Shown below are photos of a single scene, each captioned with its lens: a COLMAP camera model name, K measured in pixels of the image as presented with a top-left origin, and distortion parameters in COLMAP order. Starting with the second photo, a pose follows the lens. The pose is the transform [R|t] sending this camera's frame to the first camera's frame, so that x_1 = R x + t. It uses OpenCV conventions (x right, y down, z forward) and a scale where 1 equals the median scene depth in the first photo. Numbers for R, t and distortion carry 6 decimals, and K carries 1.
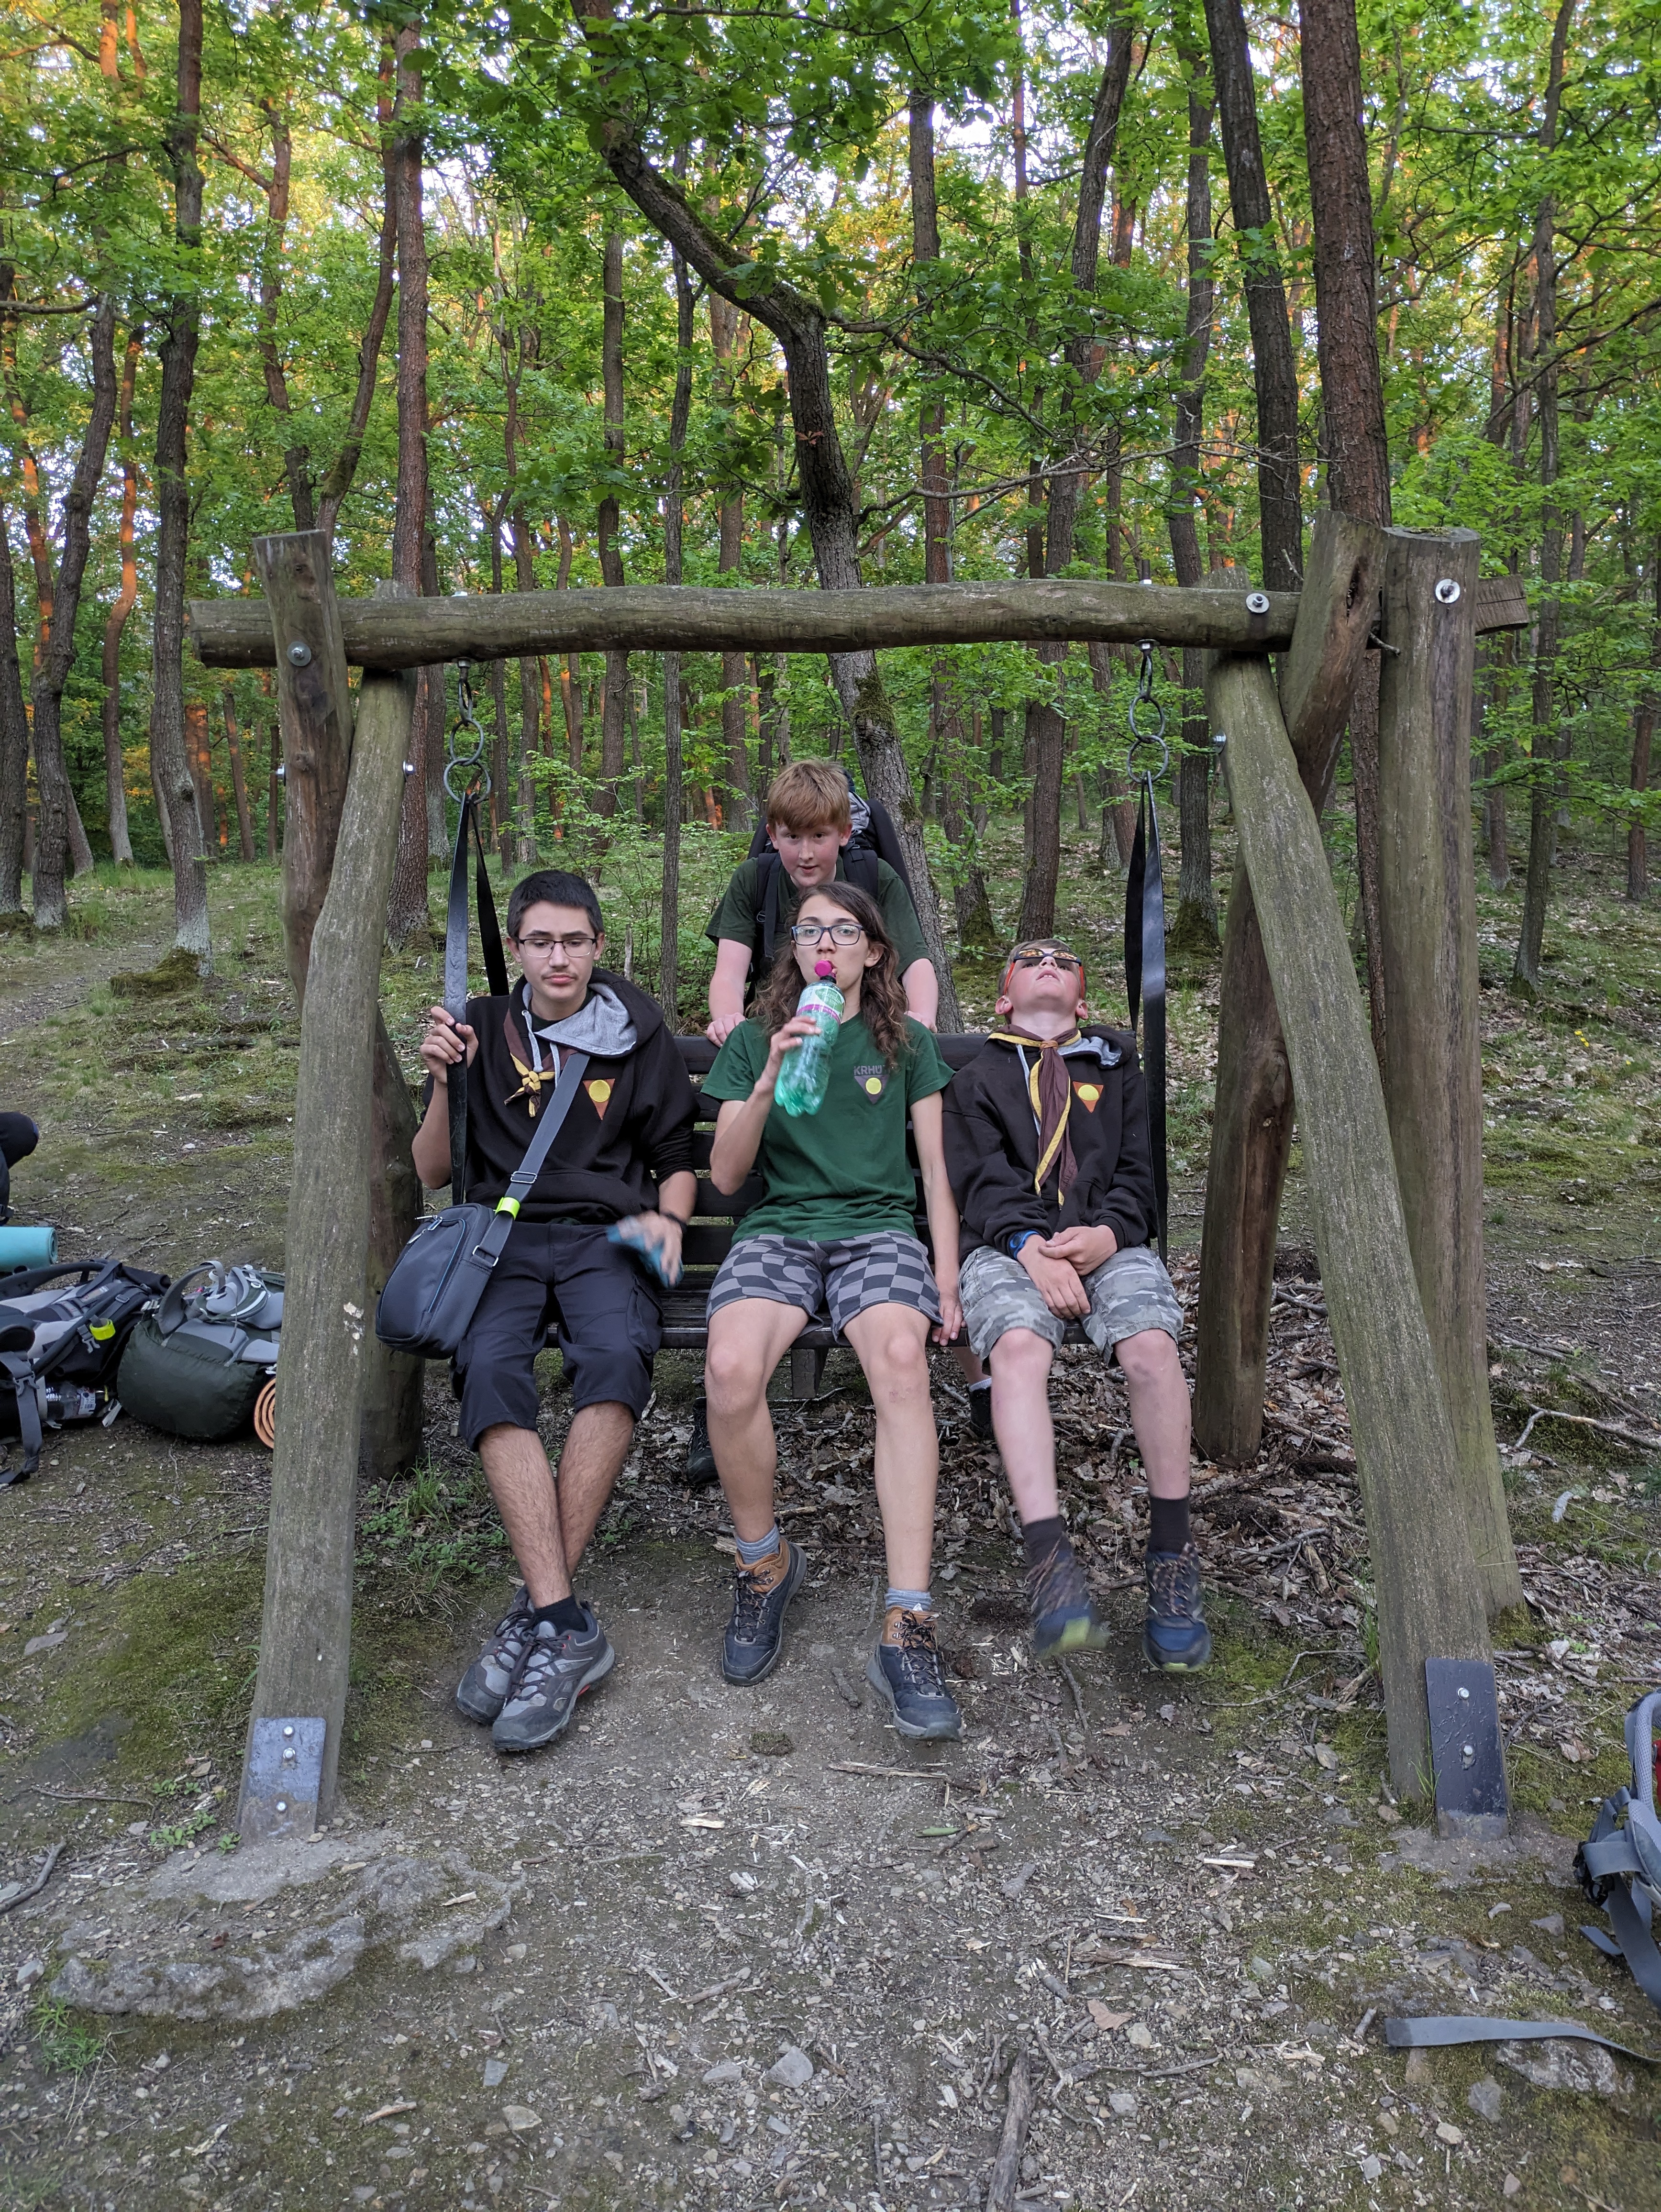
lens RADIAL K [[1625.5, 0, 841.7], [0, 1625.5, 1086.5], [0, 0, 1]] dist [0.037625, -0.010516]
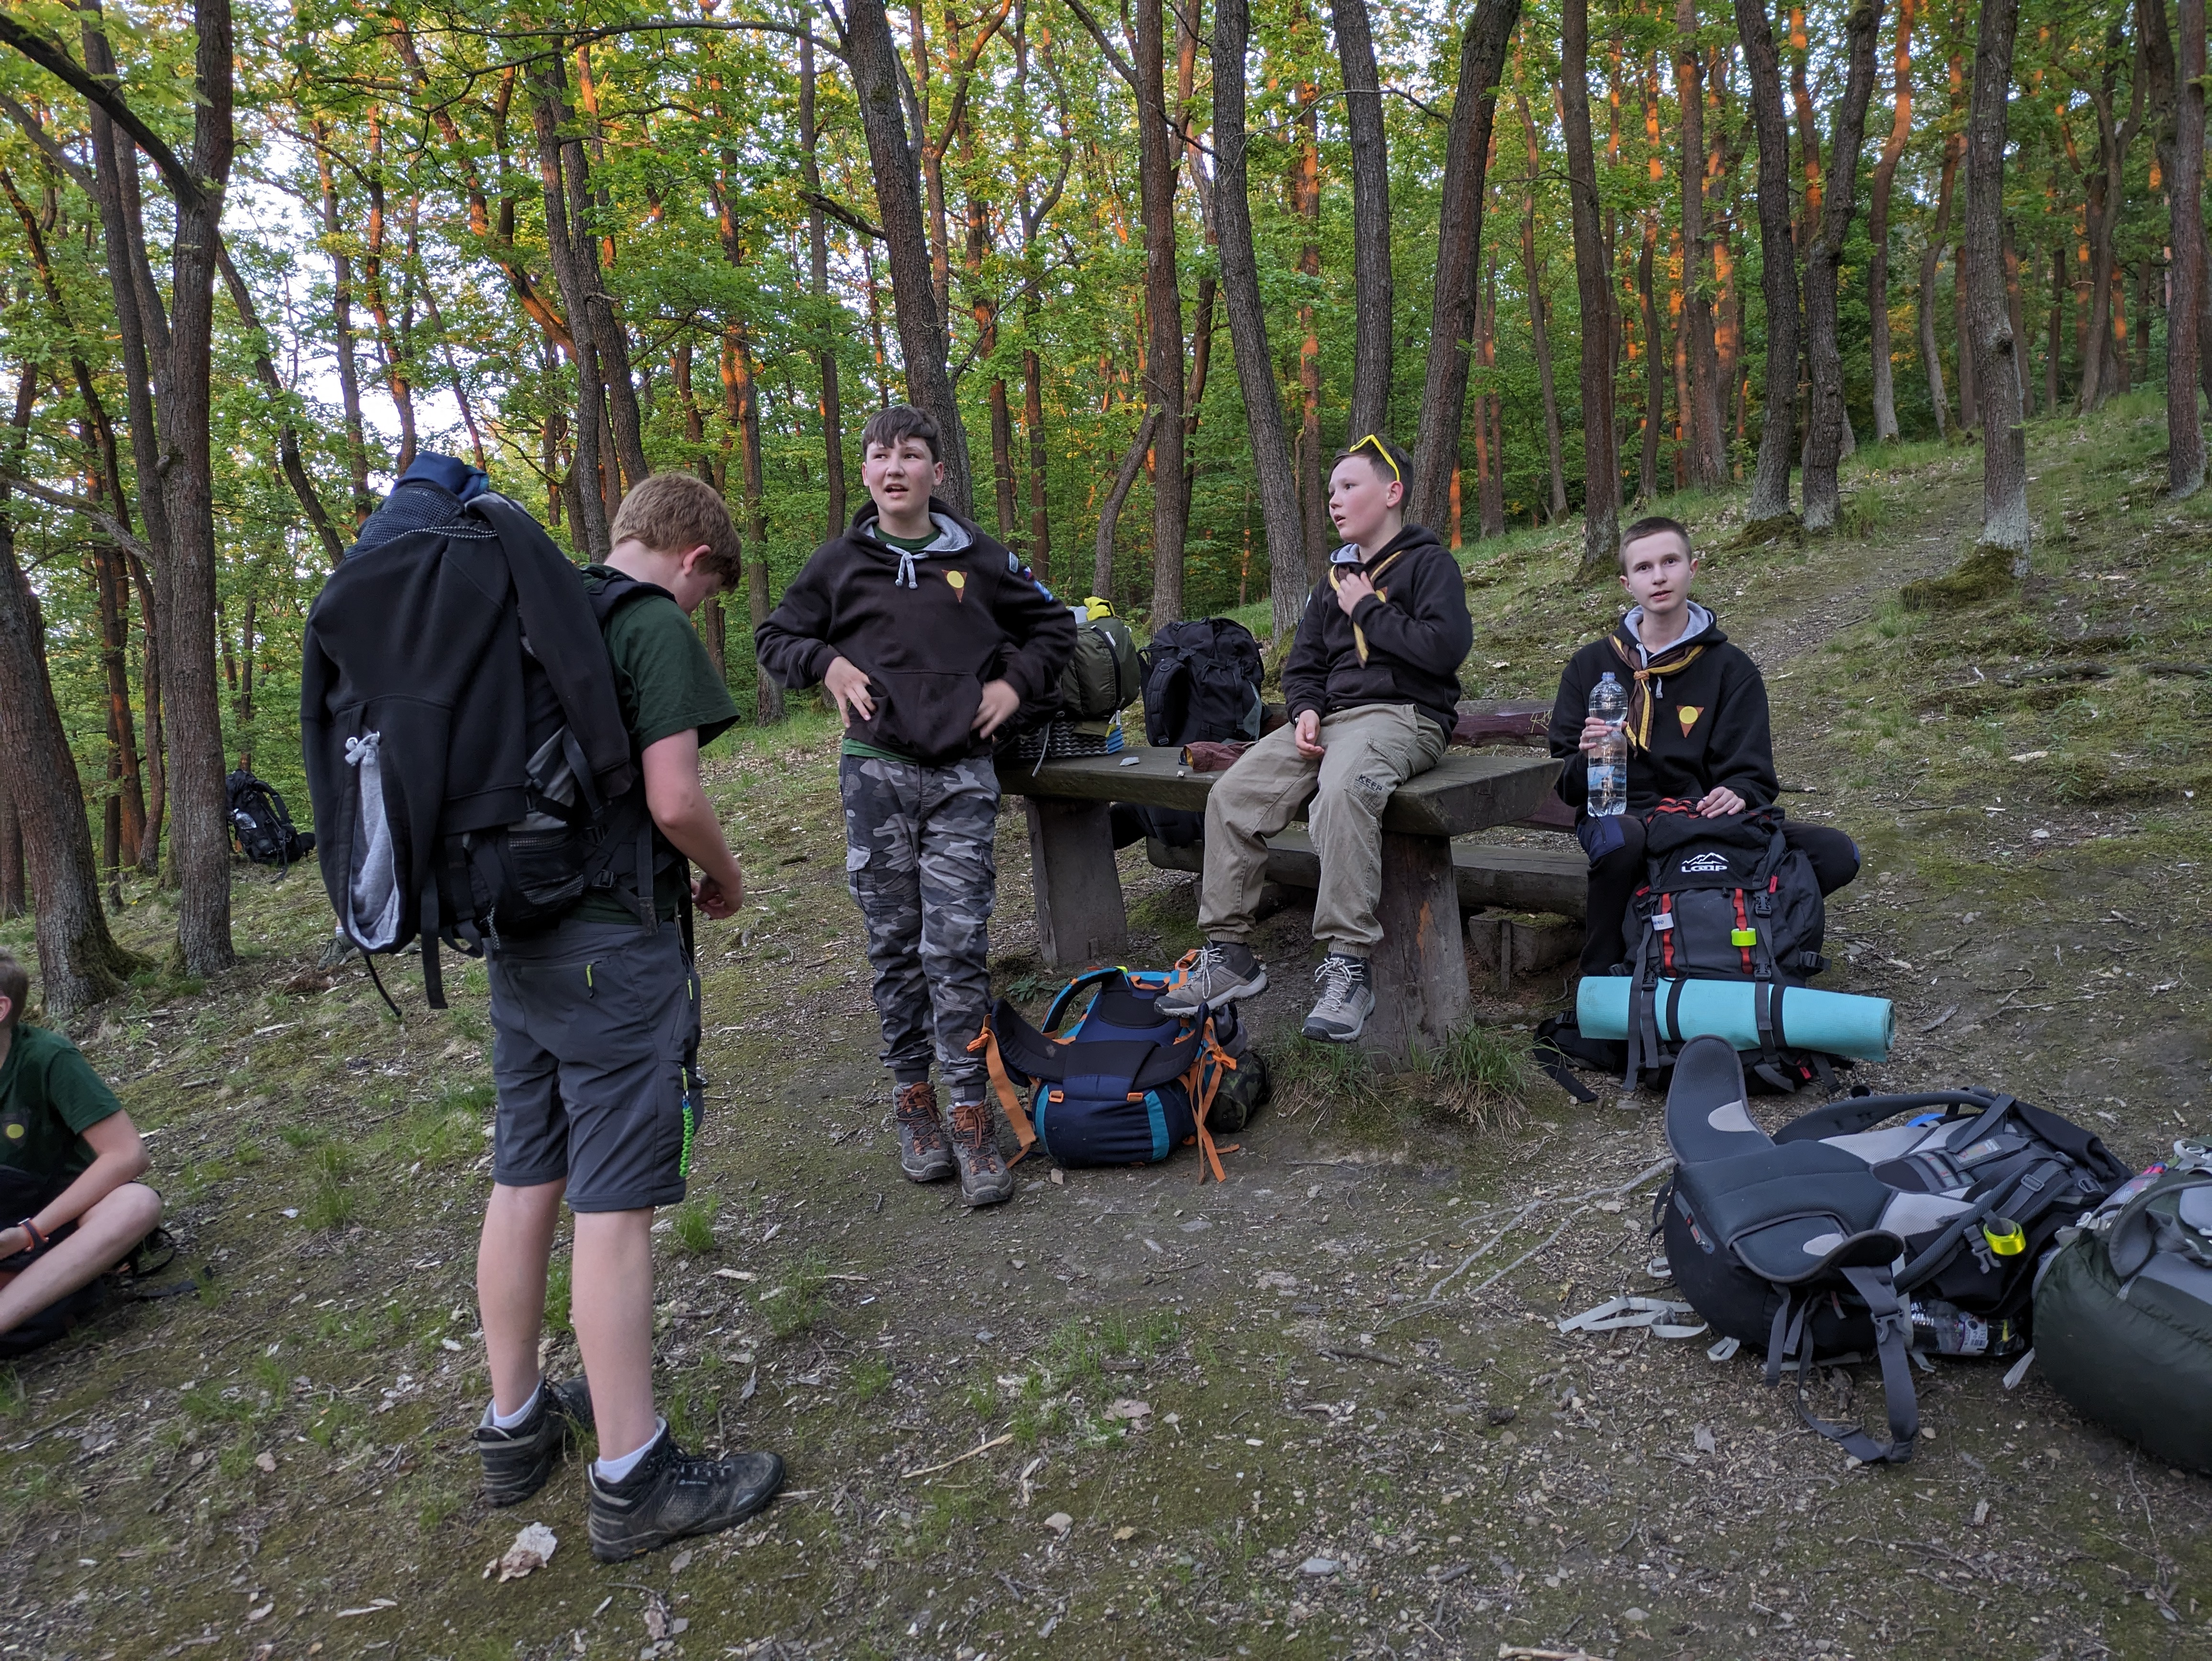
lens RADIAL K [[1625.5, 0, 1119.4], [0, 1625.5, 827.1], [0, 0, 1]] dist [0.037625, -0.010516]
pose [[0.669262, 0.045803, -0.741613, -0.108634], [0.027200, 0.995919, 0.086055, -0.034297], [0.742528, -0.077765, 0.665285, 0.171217]]
